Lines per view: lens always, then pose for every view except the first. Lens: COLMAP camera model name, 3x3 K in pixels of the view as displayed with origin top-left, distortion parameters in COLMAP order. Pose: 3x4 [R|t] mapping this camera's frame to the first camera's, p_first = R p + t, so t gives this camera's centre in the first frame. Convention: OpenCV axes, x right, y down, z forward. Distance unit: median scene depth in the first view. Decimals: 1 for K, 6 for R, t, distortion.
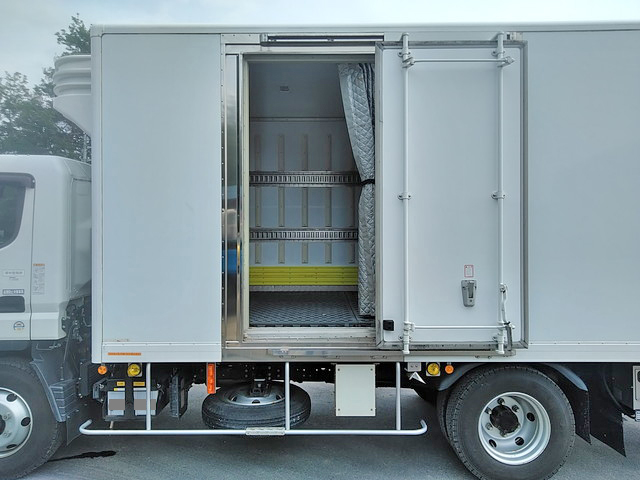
lens RADIAL K [[482.1, 0, 319.2], [0, 482.1, 233.4], [0, 0, 1]] dist [0.004472, 0.007660]
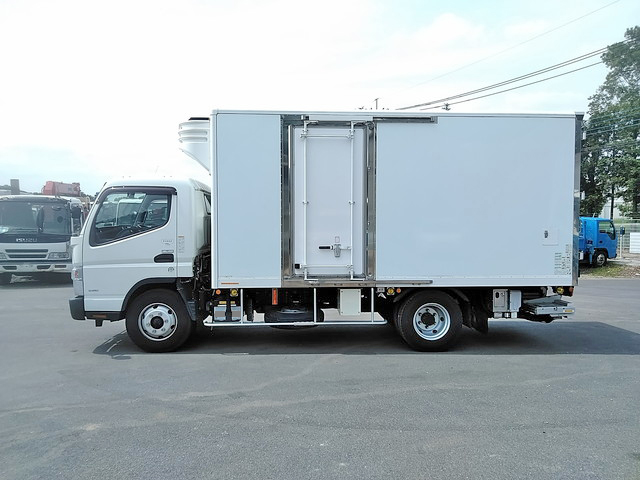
lens RADIAL K [[482.1, 0, 319.8], [0, 482.1, 246.7], [0, 0, 1]] dist [0.004472, 0.007660]
pose [[0.998792, 0.001299, 0.049121, -0.139771], [-0.003530, 0.998964, 0.045363, 0.016925], [-0.049011, -0.045481, 0.997762, -0.888249]]
